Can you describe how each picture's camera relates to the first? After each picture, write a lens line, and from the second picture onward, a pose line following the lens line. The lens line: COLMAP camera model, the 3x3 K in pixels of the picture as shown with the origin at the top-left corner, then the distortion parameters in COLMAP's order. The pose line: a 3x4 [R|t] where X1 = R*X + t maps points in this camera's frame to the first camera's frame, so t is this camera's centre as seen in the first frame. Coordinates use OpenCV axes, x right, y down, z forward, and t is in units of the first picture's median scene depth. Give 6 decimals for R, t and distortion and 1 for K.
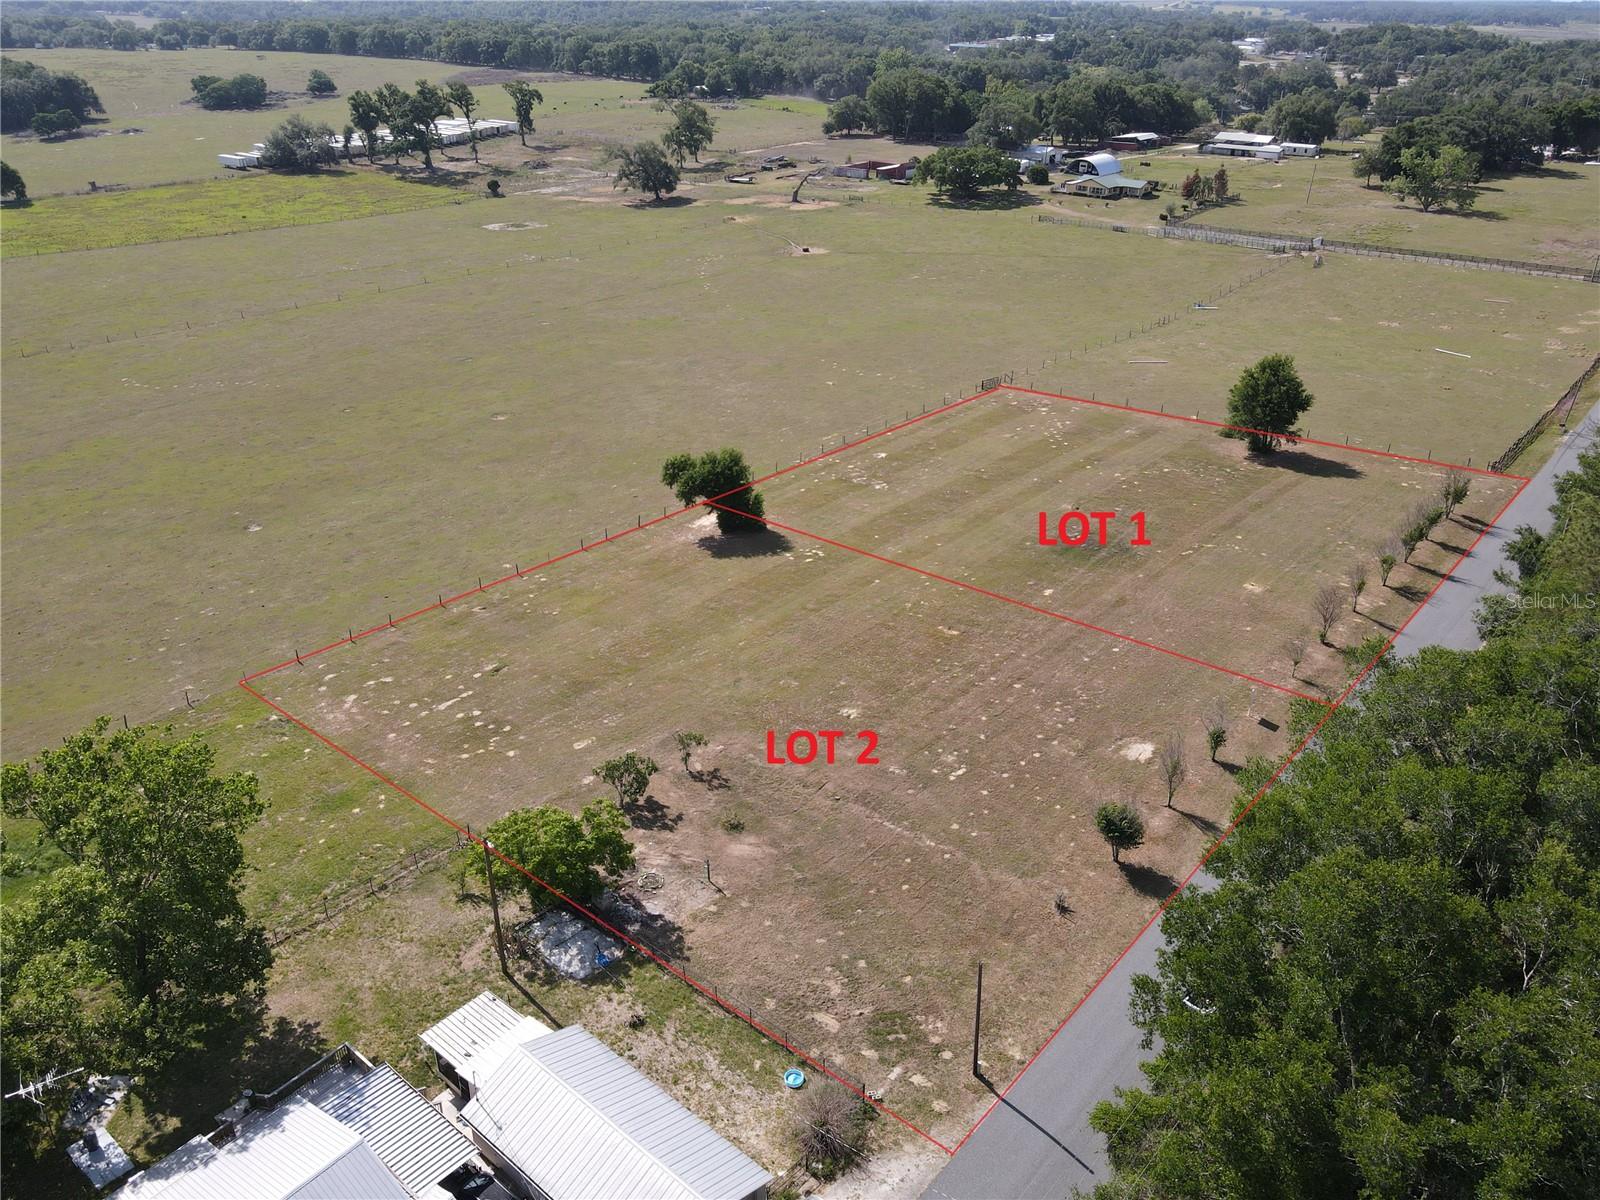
lens RADIAL K [[1177.6, 0, 789.7], [0, 1177.6, 595.2], [0, 0, 1]] dist [0.002789, 0.013092]
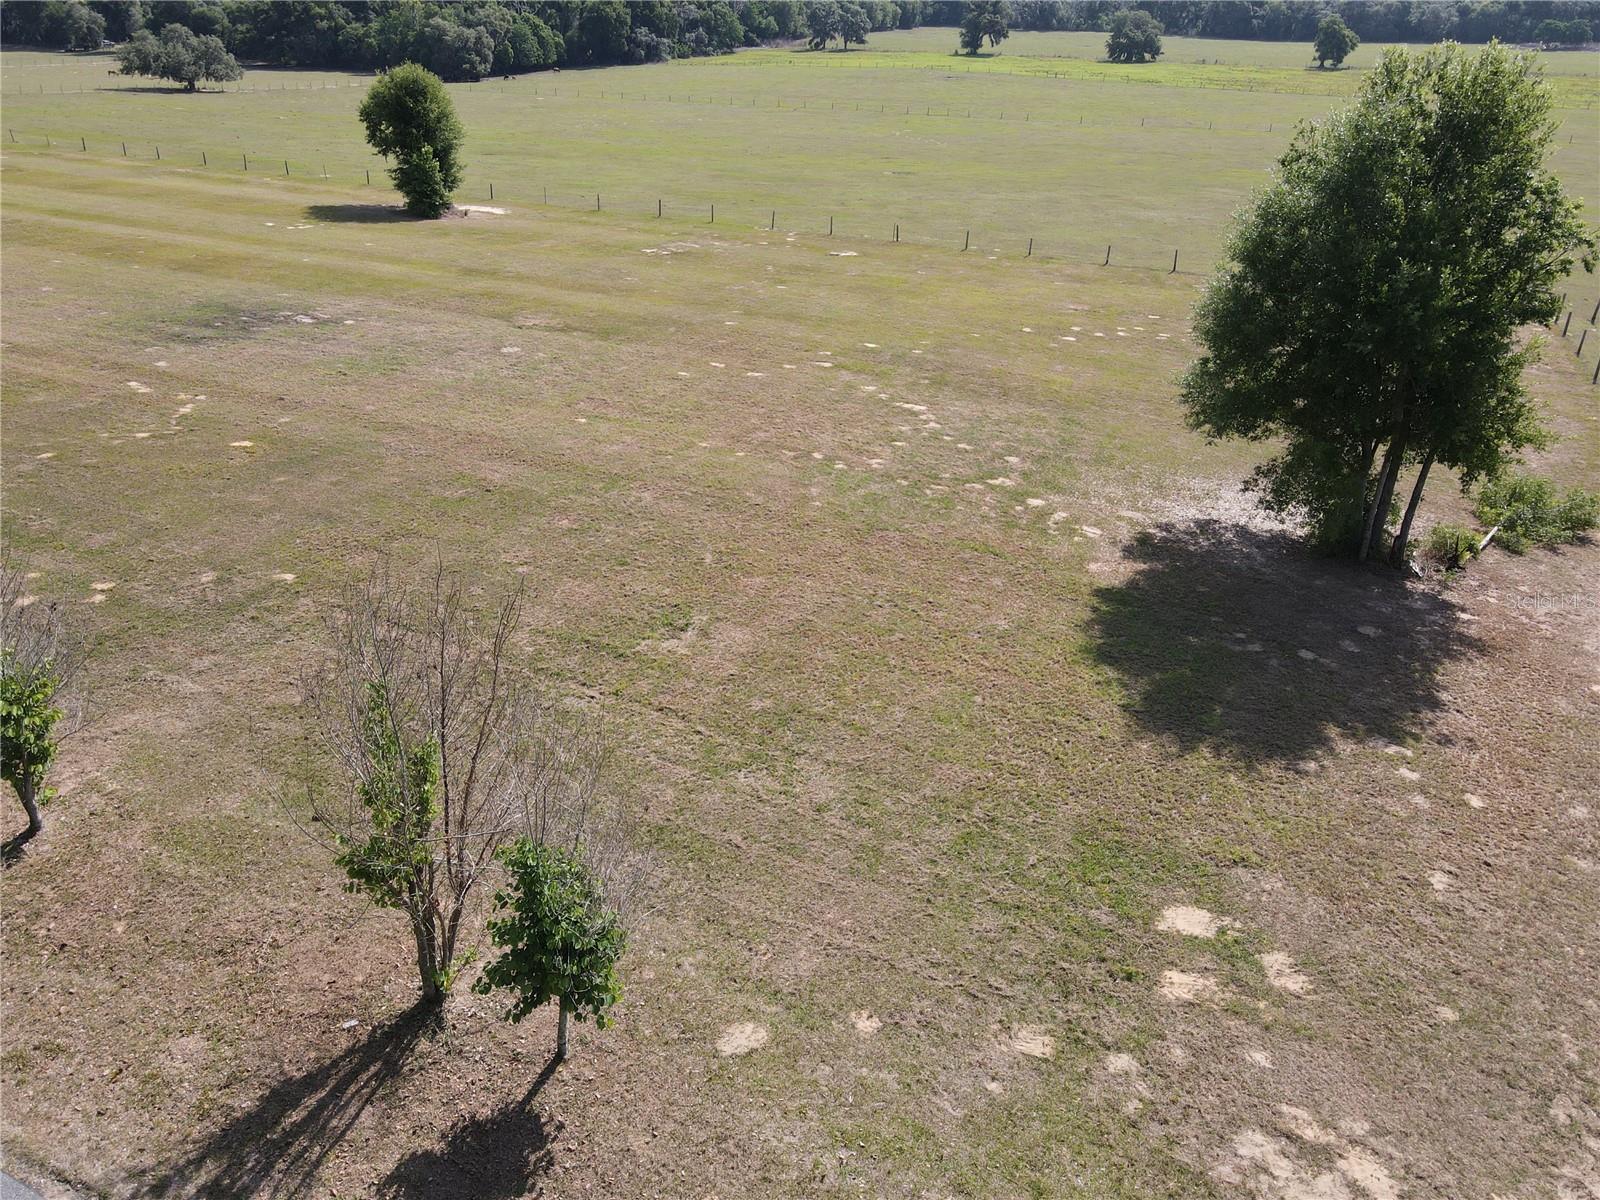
lens RADIAL K [[1177.6, 0, 789.7], [0, 1177.6, 595.2], [0, 0, 1]] dist [0.002789, 0.013092]
pose [[0.275299, 0.439797, -0.854862, 0.454035], [-0.445024, 0.846511, 0.292185, -0.107565], [0.852153, 0.299996, 0.428764, 0.667345]]
